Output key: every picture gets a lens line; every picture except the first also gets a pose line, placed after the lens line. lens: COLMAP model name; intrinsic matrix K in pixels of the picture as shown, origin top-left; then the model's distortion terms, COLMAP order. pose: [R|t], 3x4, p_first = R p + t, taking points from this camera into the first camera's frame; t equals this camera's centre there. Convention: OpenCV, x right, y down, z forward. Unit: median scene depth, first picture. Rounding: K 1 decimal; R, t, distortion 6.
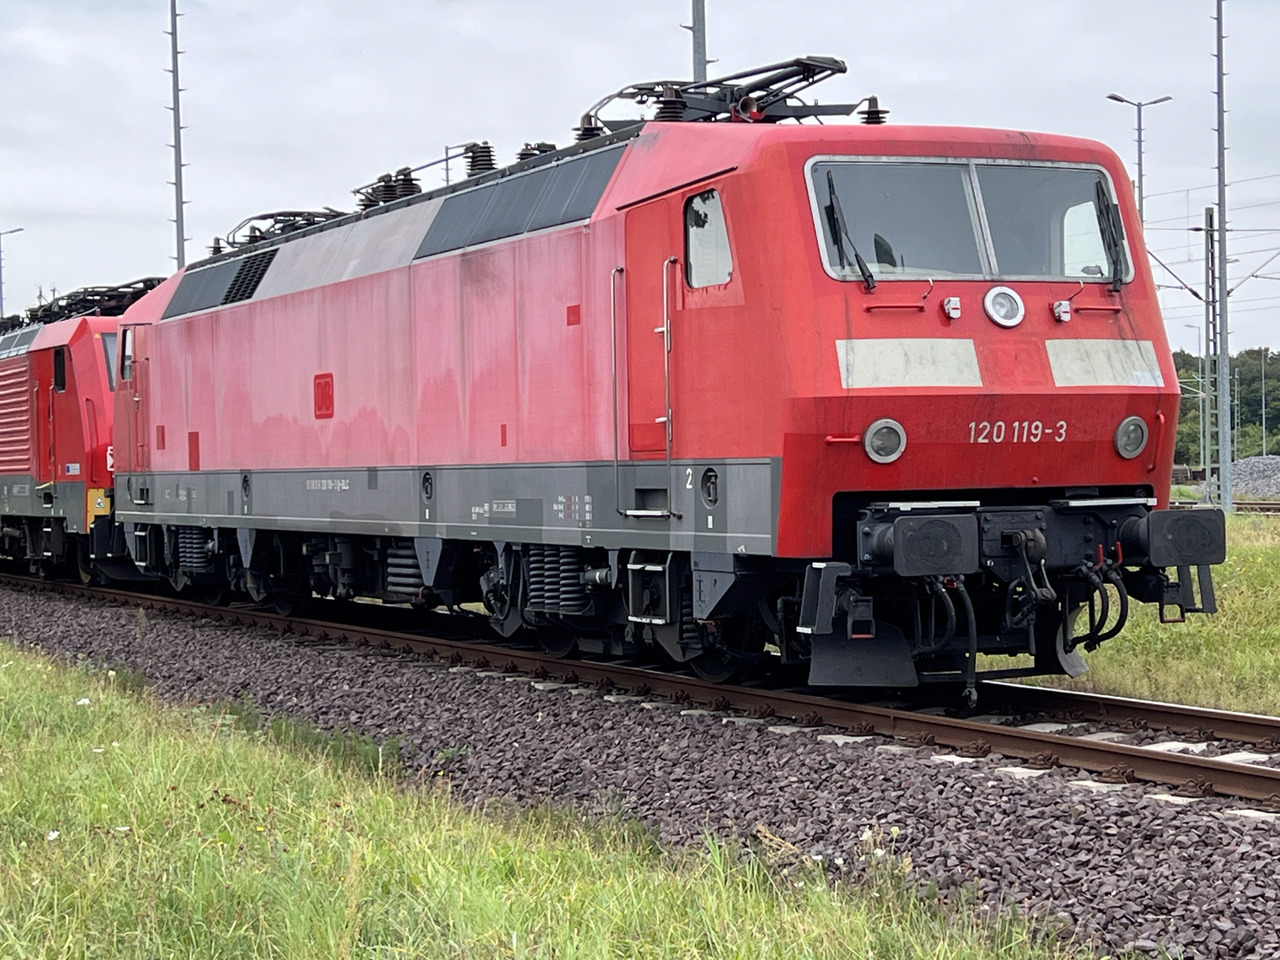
lens RADIAL K [[2544.1, 0, 639.6], [0, 2544.1, 494.3], [0, 0, 1]] dist [0.198270, -0.391640]
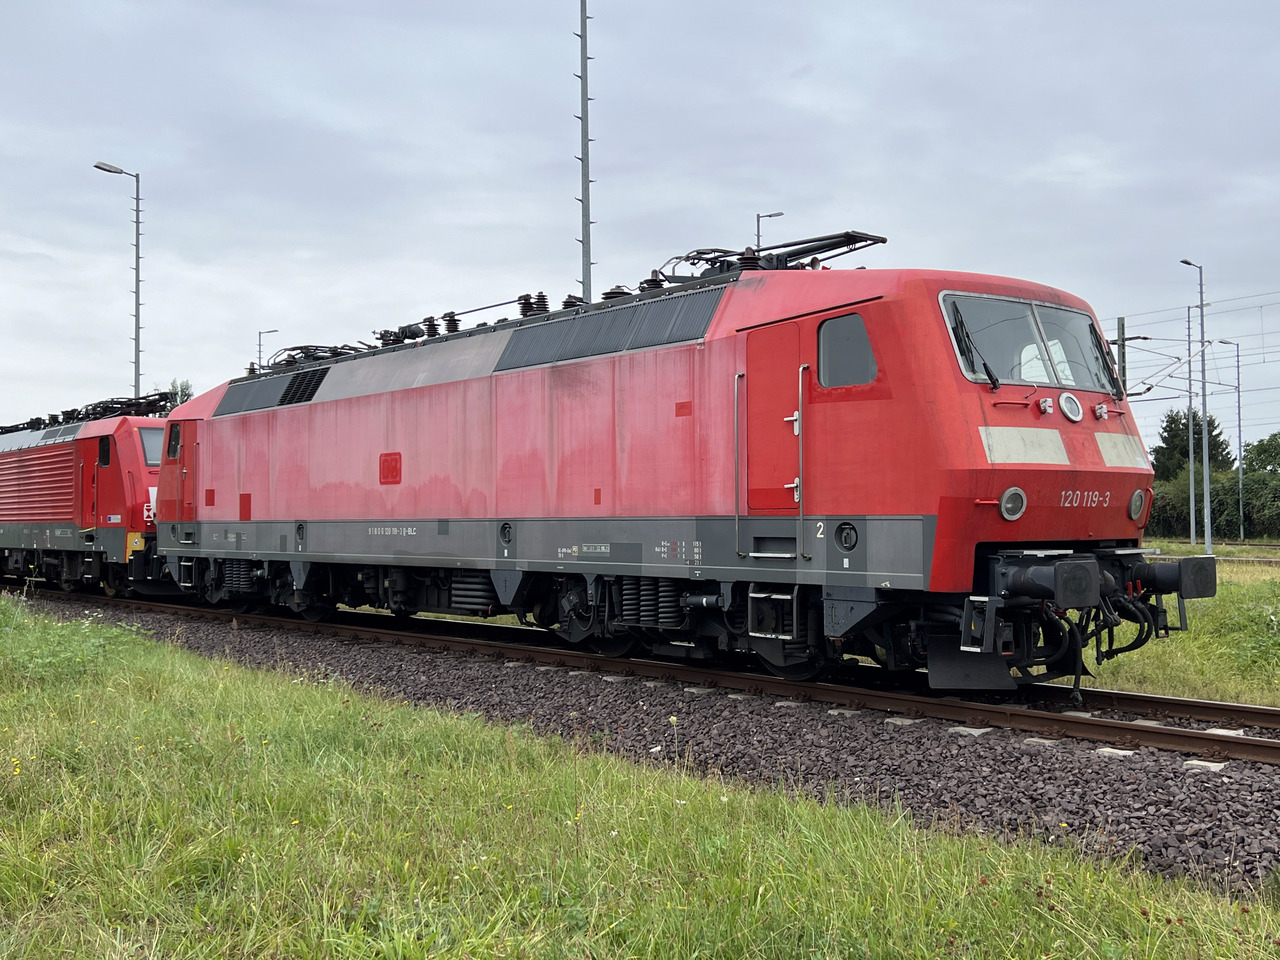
lens RADIAL K [[1332.2, 0, 649.1], [0, 1332.2, 475.6], [0, 0, 1]] dist [0.184331, -0.490179]
pose [[0.967524, 0.020657, 0.251932, -0.230598], [-0.008893, 0.998820, -0.047744, -0.000393], [-0.252621, 0.043953, 0.966566, 0.326741]]
